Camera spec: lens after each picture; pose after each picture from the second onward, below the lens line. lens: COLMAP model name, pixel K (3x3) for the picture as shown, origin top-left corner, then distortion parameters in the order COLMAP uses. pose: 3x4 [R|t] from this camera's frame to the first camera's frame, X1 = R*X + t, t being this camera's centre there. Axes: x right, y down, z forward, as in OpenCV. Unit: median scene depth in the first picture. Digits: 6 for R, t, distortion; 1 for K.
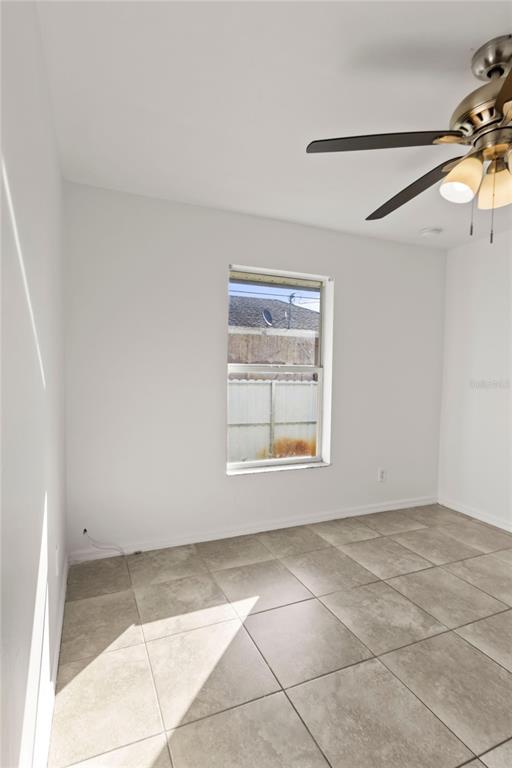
lens RADIAL K [[365.6, 0, 224.0], [0, 365.6, 389.3], [0, 0, 1]] dist [0.001276, -0.001155]
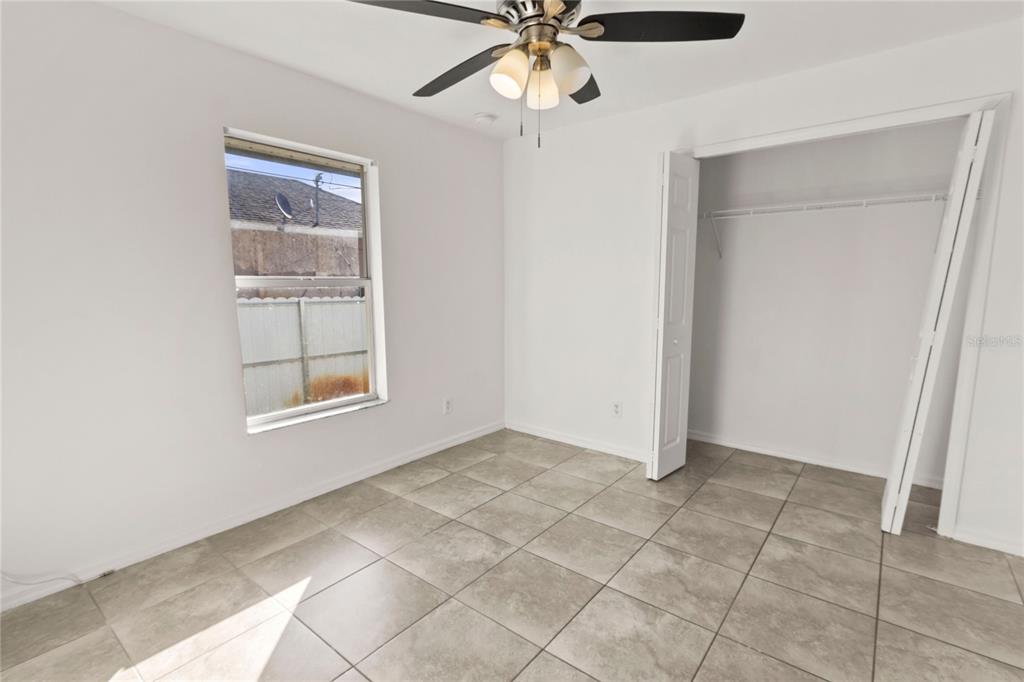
lens RADIAL K [[487.4, 0, 488.8], [0, 487.4, 356.9], [0, 0, 1]] dist [0.001276, -0.001155]
pose [[0.876174, -0.089451, 0.473623, -0.019541], [0.041788, 0.993026, 0.110243, -0.000073], [-0.480181, -0.076801, 0.873801, -0.047268]]
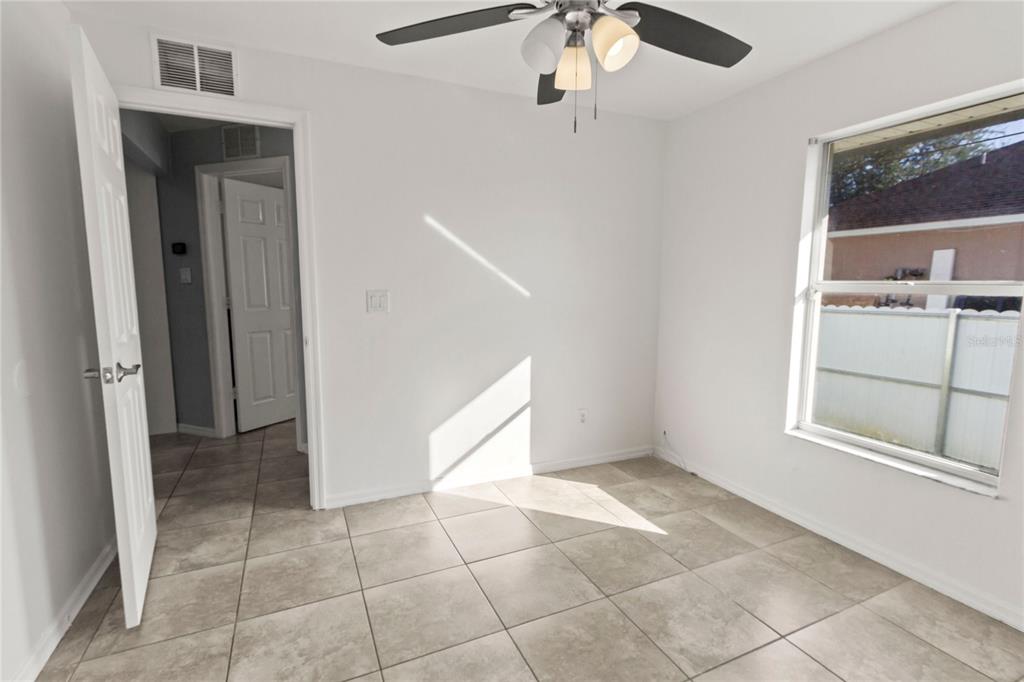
lens RADIAL K [[487.4, 0, 543.2], [0, 487.4, 351.0], [0, 0, 1]] dist [0.001276, -0.001155]
pose [[0.095058, 0.118995, -0.988334, 1.030799], [-0.066446, 0.991374, 0.112970, -0.009064], [0.993252, 0.054932, 0.102144, 0.452684]]
